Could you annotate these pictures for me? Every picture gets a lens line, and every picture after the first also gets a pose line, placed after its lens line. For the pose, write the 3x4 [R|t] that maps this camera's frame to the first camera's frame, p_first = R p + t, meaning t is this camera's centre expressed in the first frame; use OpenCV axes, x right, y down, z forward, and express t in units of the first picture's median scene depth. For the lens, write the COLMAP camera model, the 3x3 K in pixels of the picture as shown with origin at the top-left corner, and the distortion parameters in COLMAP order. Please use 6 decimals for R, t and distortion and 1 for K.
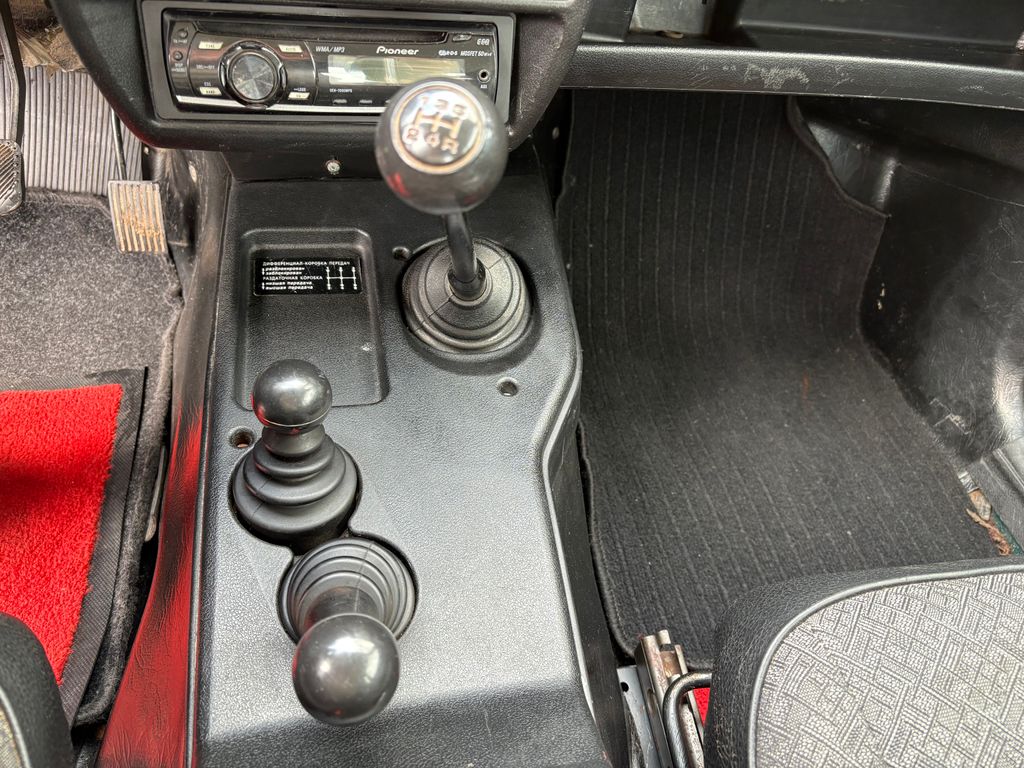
lens RADIAL K [[777.6, 0, 512.0], [0, 777.6, 384.0], [0, 0, 1]] dist [0.035574, -0.060165]
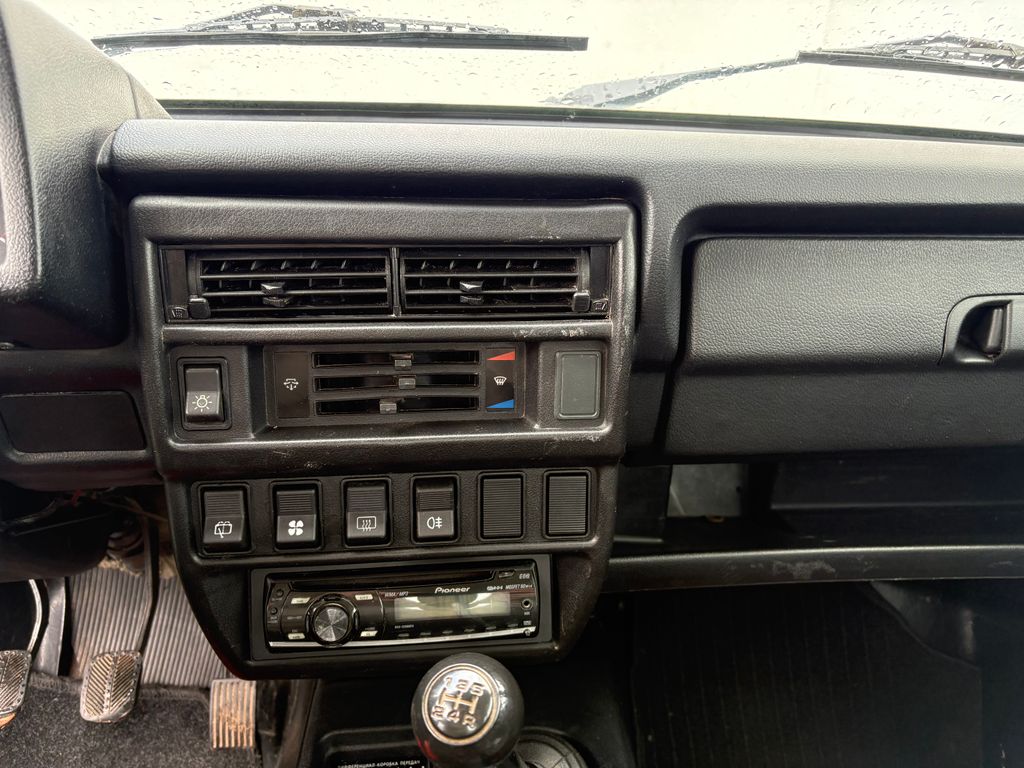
lens RADIAL K [[777.6, 0, 512.0], [0, 777.6, 384.0], [0, 0, 1]] dist [0.035574, -0.060165]
pose [[0.990470, -0.084605, -0.108678, 0.057247], [0.017914, 0.861514, -0.507418, -0.052258], [0.136558, 0.500636, 0.854819, -0.094003]]
